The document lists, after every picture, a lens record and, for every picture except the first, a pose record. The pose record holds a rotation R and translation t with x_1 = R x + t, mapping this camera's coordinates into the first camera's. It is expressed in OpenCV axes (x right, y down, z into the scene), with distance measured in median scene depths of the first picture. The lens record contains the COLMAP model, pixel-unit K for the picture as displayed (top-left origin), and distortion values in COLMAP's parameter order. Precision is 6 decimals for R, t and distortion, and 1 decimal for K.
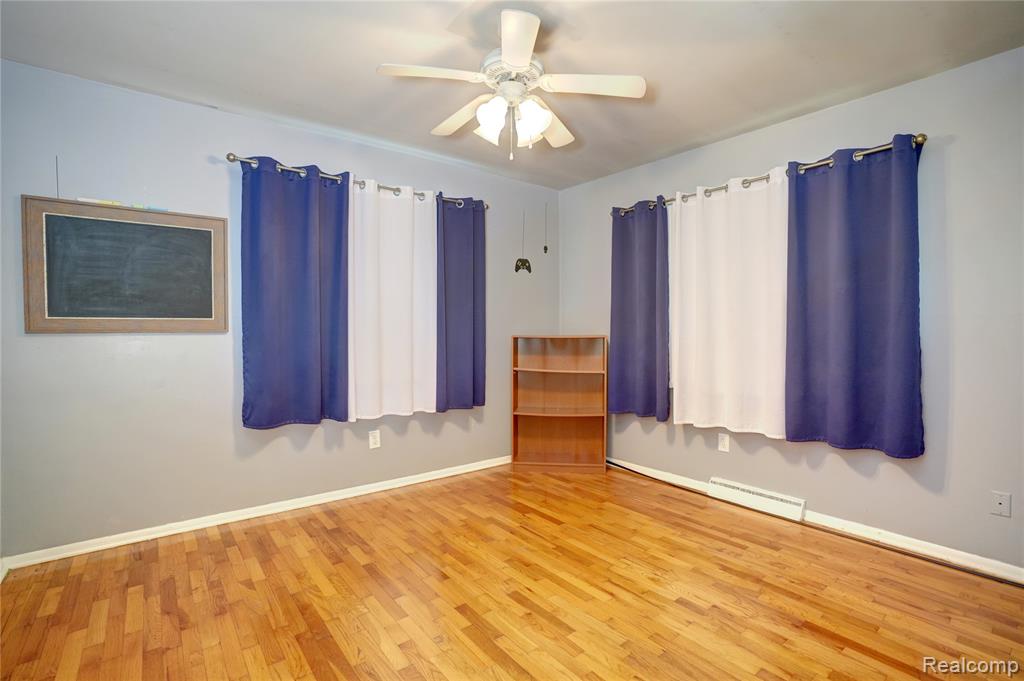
lens RADIAL K [[473.5, 0, 514.1], [0, 473.5, 344.0], [0, 0, 1]] dist [-0.069947, 0.026349]
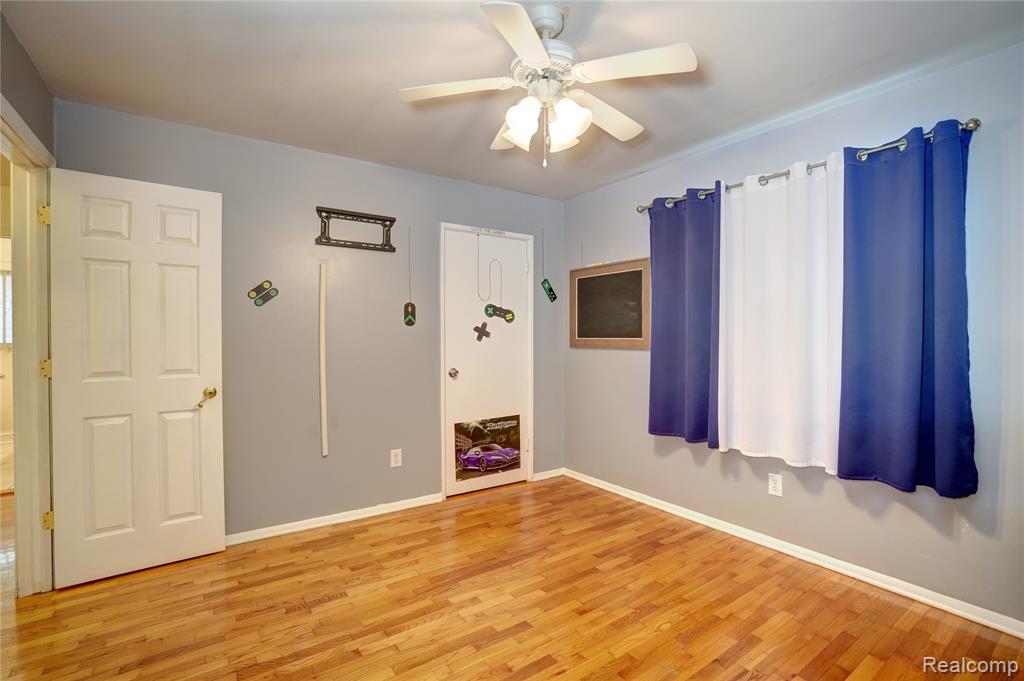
lens RADIAL K [[473.5, 0, 514.1], [0, 473.5, 344.0], [0, 0, 1]] dist [-0.069947, 0.026349]
pose [[-0.058302, 0.027736, -0.997914, 0.675517], [-0.022156, 0.999332, 0.029070, -0.072476], [0.998053, 0.023804, -0.057649, 0.744039]]
